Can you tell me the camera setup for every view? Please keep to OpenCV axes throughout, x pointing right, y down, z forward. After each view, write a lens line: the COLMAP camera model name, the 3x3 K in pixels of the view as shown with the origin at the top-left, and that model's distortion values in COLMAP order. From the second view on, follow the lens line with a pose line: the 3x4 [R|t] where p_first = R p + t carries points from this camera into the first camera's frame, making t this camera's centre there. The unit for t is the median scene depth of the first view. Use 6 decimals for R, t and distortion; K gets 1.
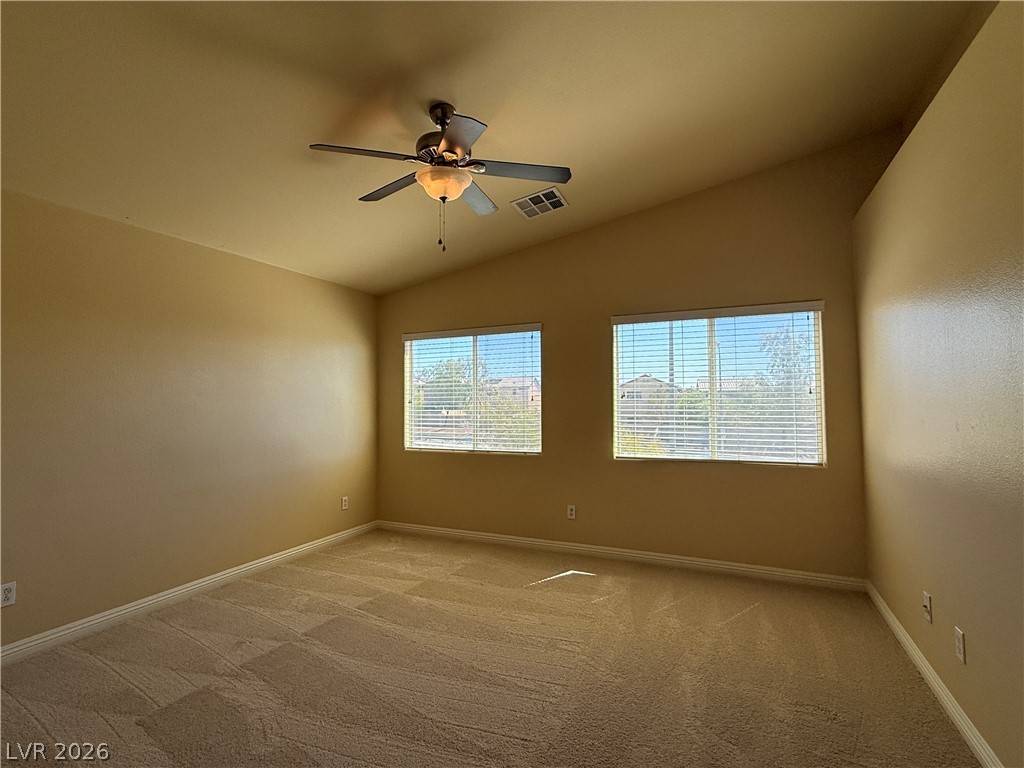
lens RADIAL K [[486.9, 0, 516.1], [0, 486.9, 385.3], [0, 0, 1]] dist [0.002736, -0.000006]
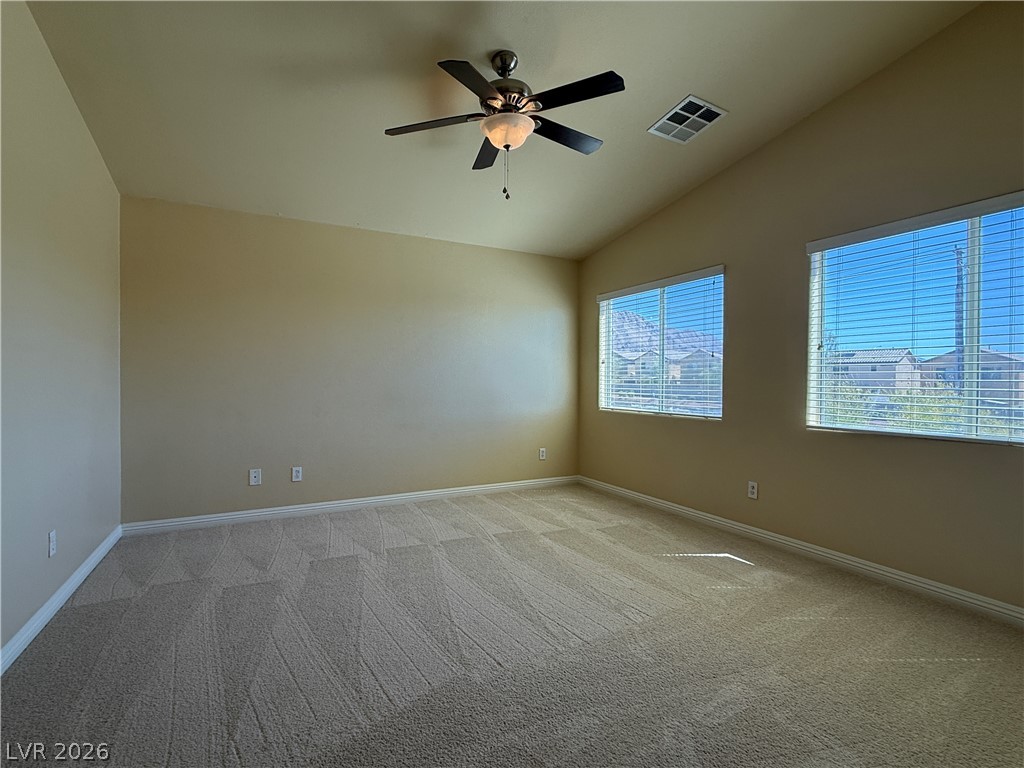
lens RADIAL K [[486.9, 0, 511.8], [0, 486.9, 385.6], [0, 0, 1]] dist [0.002736, -0.000006]
pose [[0.792677, 0.019616, -0.609326, 0.323437], [0.008118, 0.999054, 0.042723, 0.049835], [0.609588, -0.038812, 0.791768, 0.114067]]
